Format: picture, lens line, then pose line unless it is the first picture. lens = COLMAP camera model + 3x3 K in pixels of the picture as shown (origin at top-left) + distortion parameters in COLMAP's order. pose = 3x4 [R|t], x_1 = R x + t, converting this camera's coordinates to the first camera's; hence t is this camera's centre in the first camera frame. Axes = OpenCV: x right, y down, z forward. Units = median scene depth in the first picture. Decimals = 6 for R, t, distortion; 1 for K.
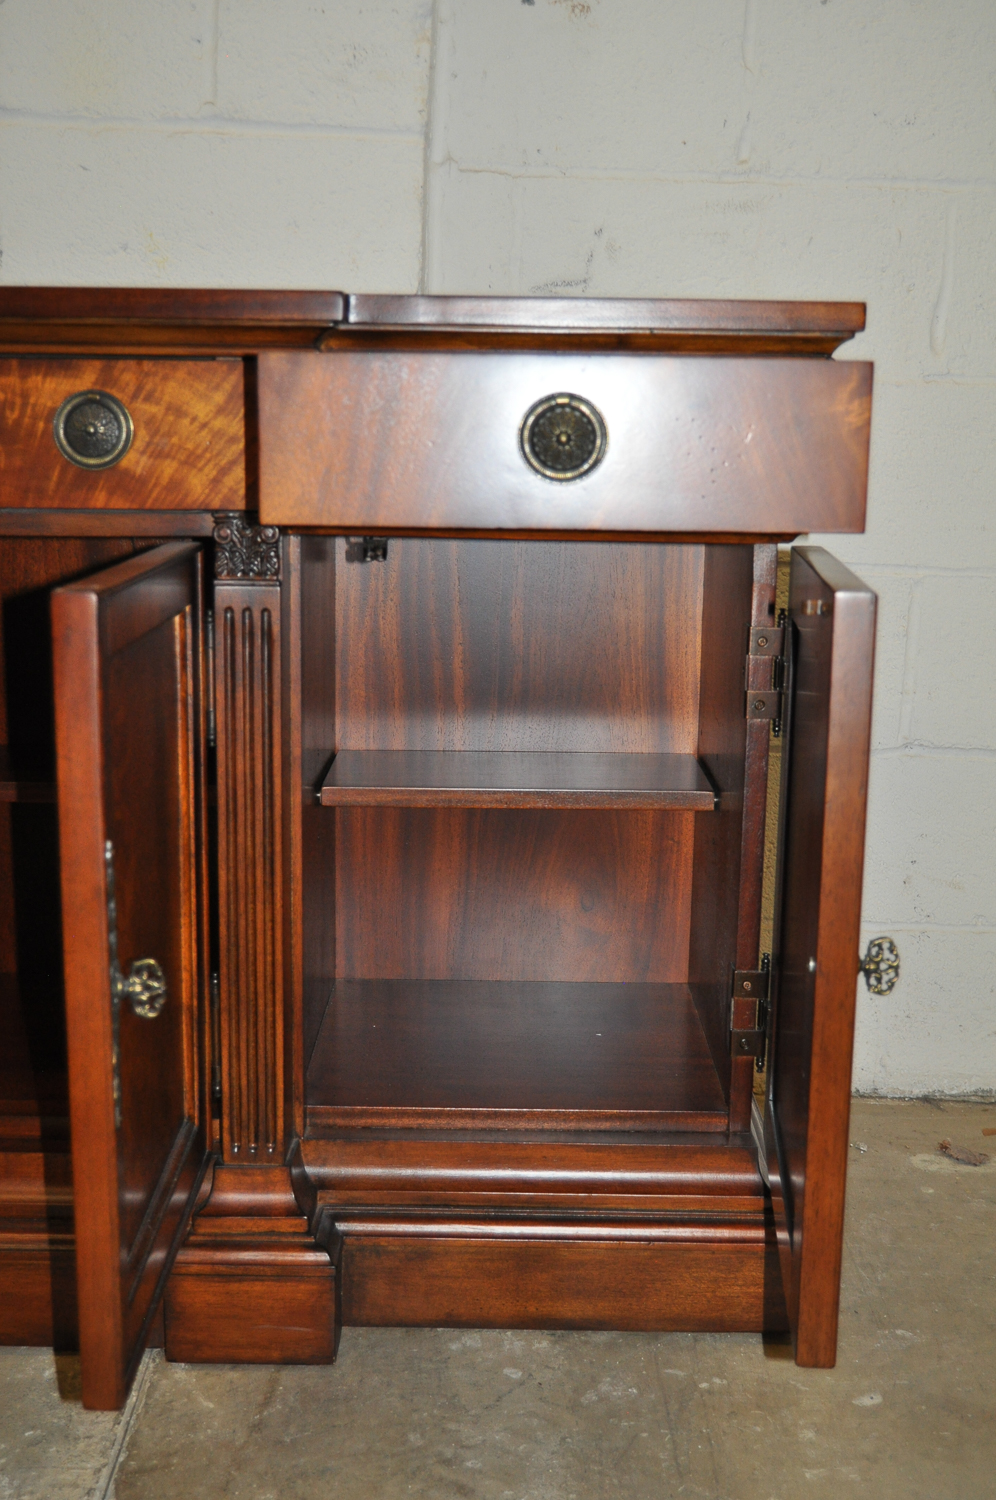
lens RADIAL K [[1744.4, 0, 498.0], [0, 1744.4, 750.0], [0, 0, 1]] dist [-0.008148, -0.022545]
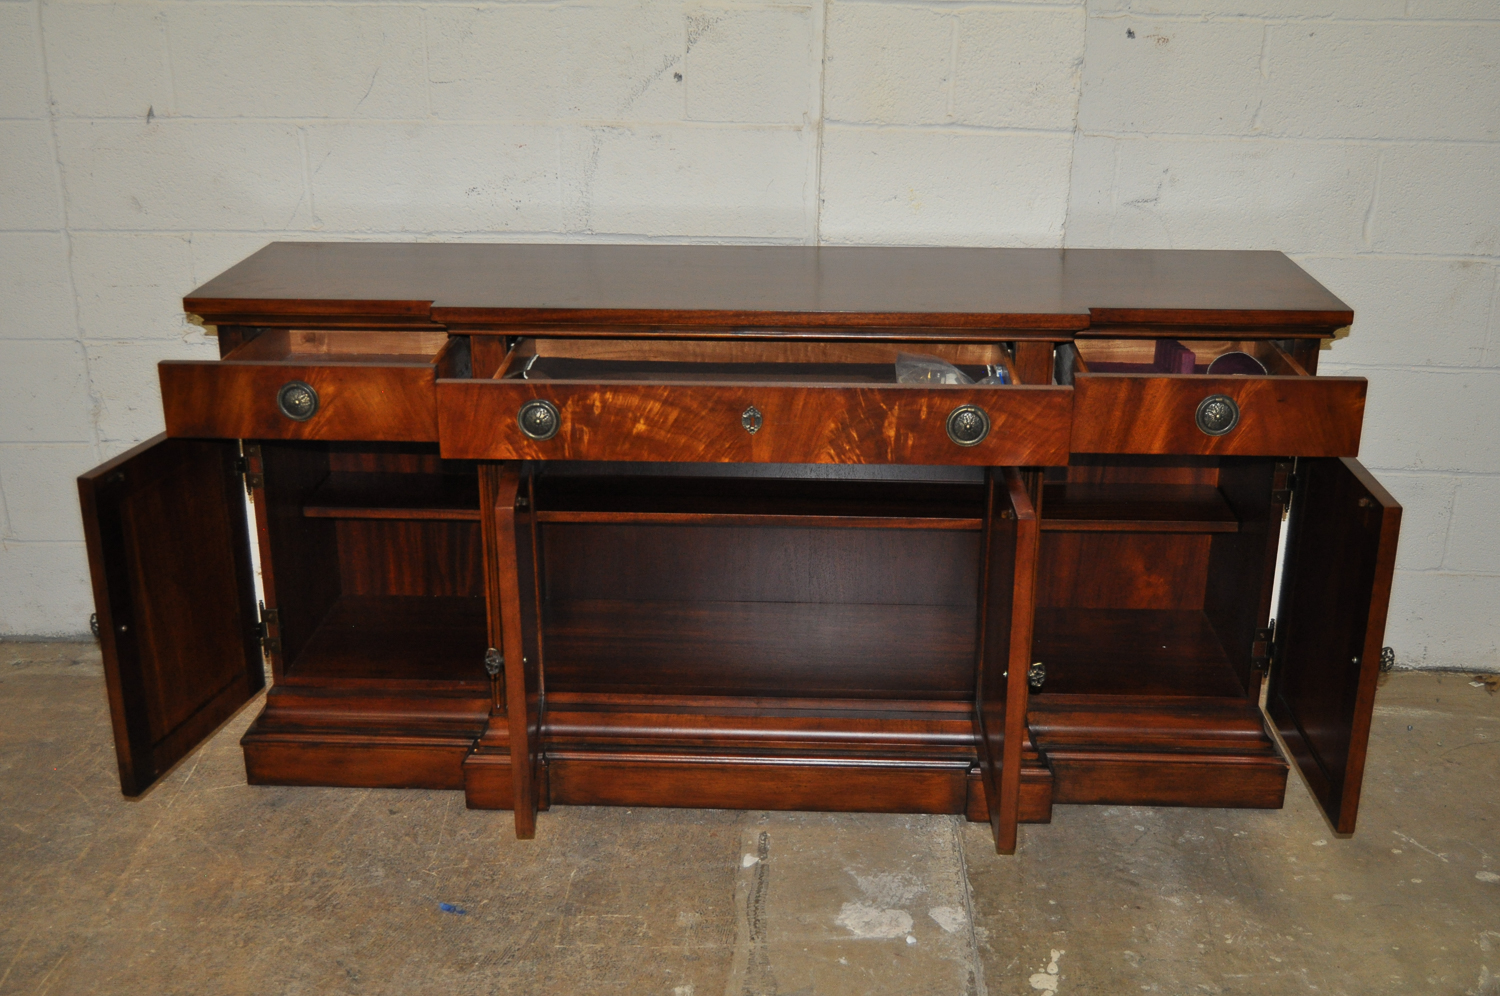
lens RADIAL K [[1618.7, 0, 750.0], [0, 1618.7, 498.0], [0, 0, 1]] dist [-0.011577, -0.016293]
pose [[0.998952, 0.000965, -0.045767, -0.352580], [0.006845, 0.985391, 0.170168, -0.333811], [0.045263, -0.170303, 0.984352, -0.781355]]
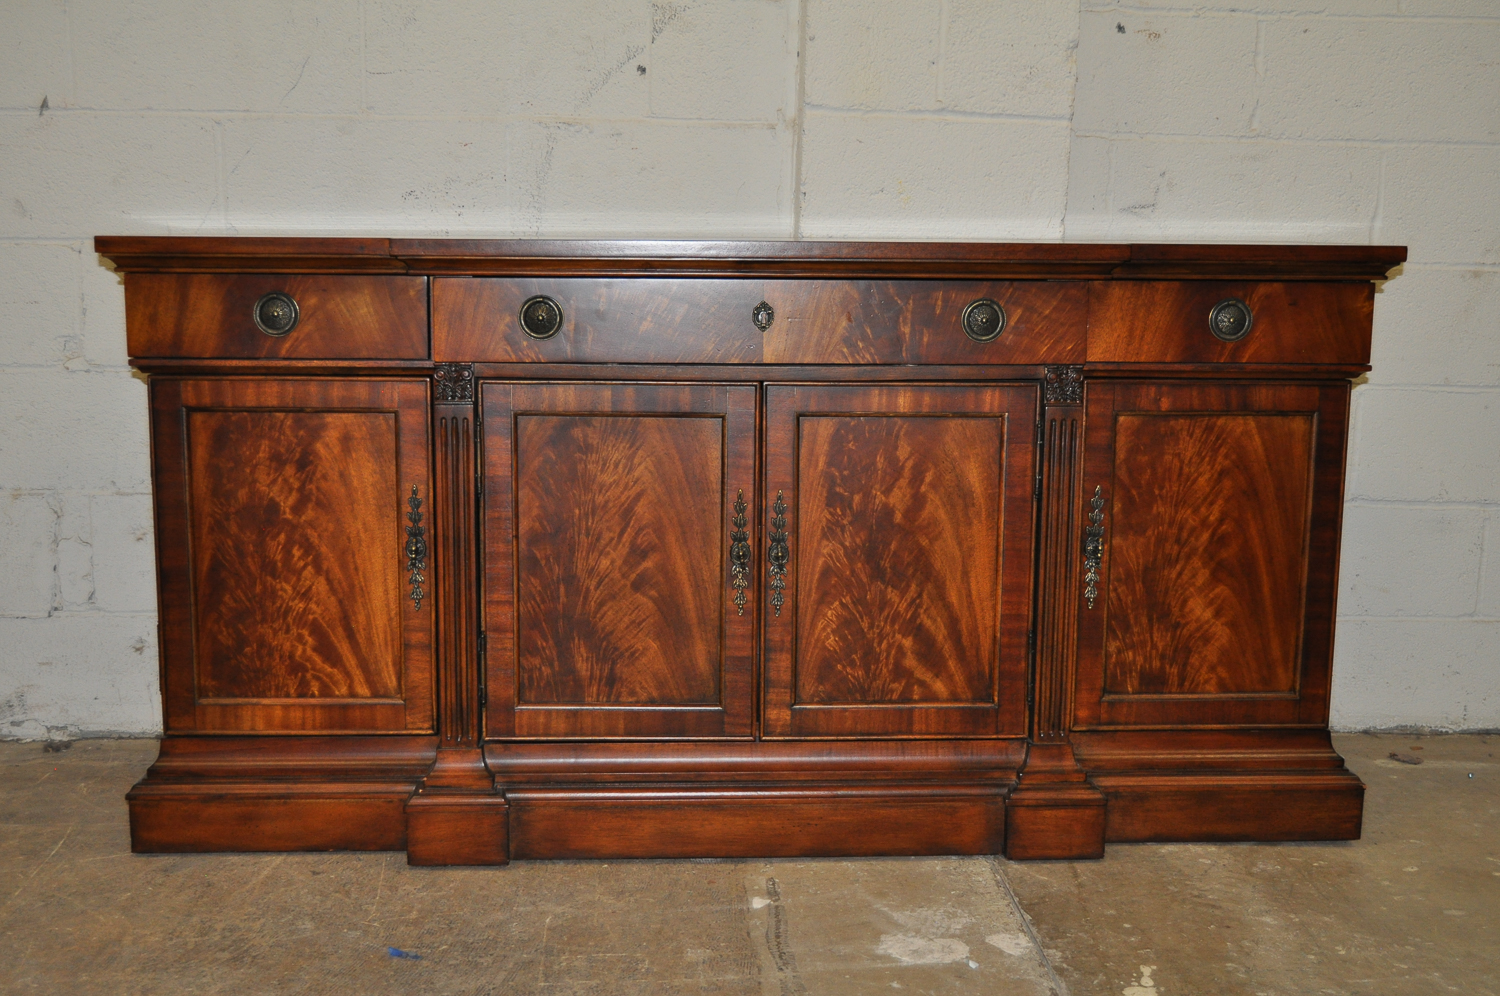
lens RADIAL K [[1713.7, 0, 750.0], [0, 1713.7, 498.0], [0, 0, 1]] dist [-0.002623, -0.029101]
pose [[0.998529, -0.014702, 0.052183, -0.520718], [0.016011, 0.999565, -0.024771, 0.034027], [-0.051796, 0.025571, 0.998330, -0.670043]]
